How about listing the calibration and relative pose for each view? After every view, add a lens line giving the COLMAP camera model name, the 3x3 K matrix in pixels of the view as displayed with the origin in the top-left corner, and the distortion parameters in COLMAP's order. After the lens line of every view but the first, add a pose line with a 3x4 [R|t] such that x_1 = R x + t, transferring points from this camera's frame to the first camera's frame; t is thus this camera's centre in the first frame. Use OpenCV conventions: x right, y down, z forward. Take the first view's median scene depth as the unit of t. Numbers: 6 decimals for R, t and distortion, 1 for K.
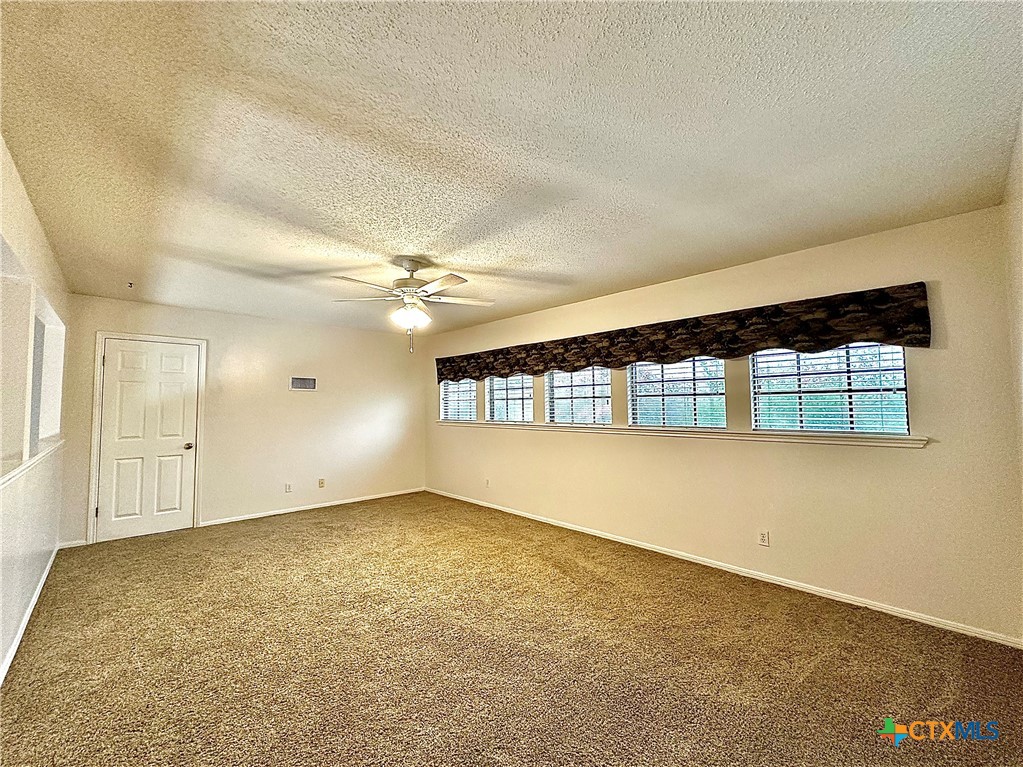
lens RADIAL K [[406.4, 0, 511.5], [0, 406.4, 383.5], [0, 0, 1]] dist [-0.001749, 0.000126]
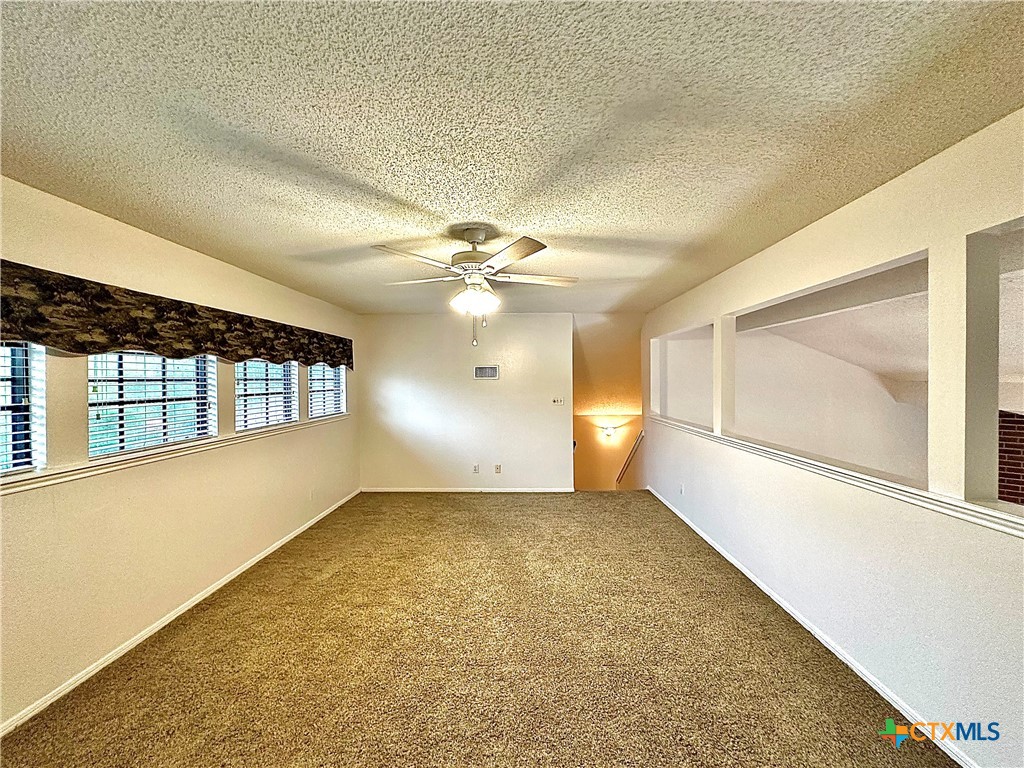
lens RADIAL K [[419.5, 0, 512.0], [0, 419.5, 384.0], [0, 0, 1]] dist [0.000084, 0.000111]
pose [[-0.697022, 0.033134, 0.716284, -0.678650], [0.015149, 0.999389, -0.031489, 0.040108], [-0.716890, -0.011098, -0.697098, 1.135980]]
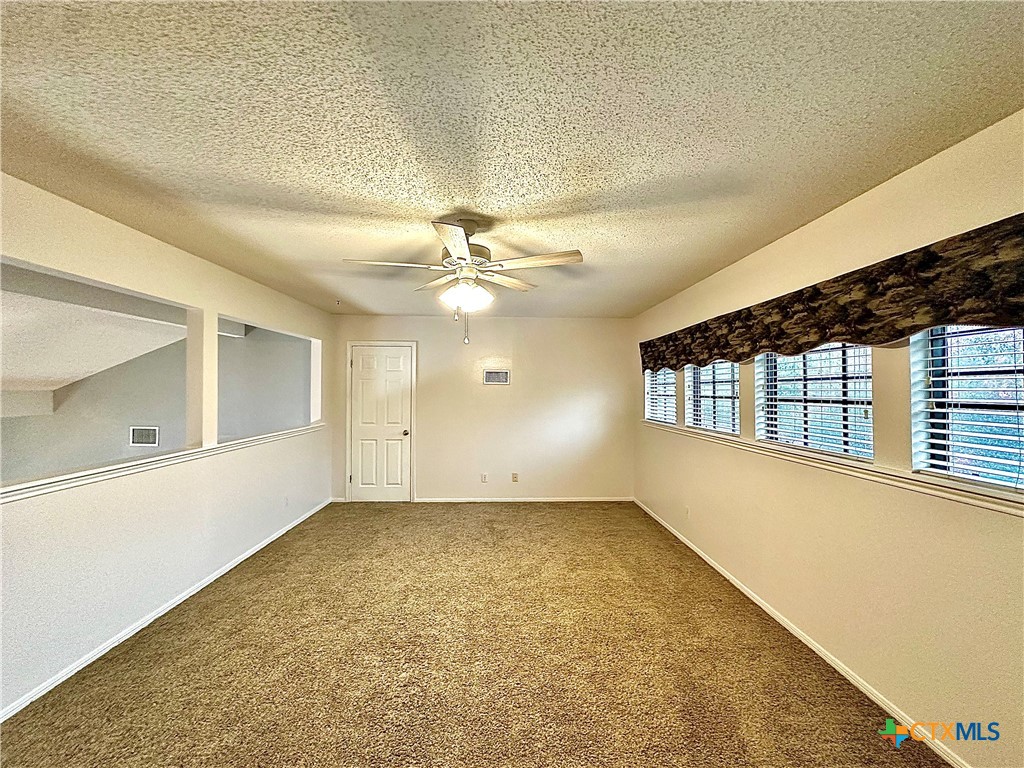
lens RADIAL K [[406.8, 0, 512.0], [0, 406.8, 384.0], [0, 0, 1]] dist [-0.001749, 0.000126]
pose [[0.760149, 0.000322, -0.649748, 0.229354], [0.024876, 0.999252, 0.029599, -0.015501], [0.649272, -0.038663, 0.759573, 0.351974]]
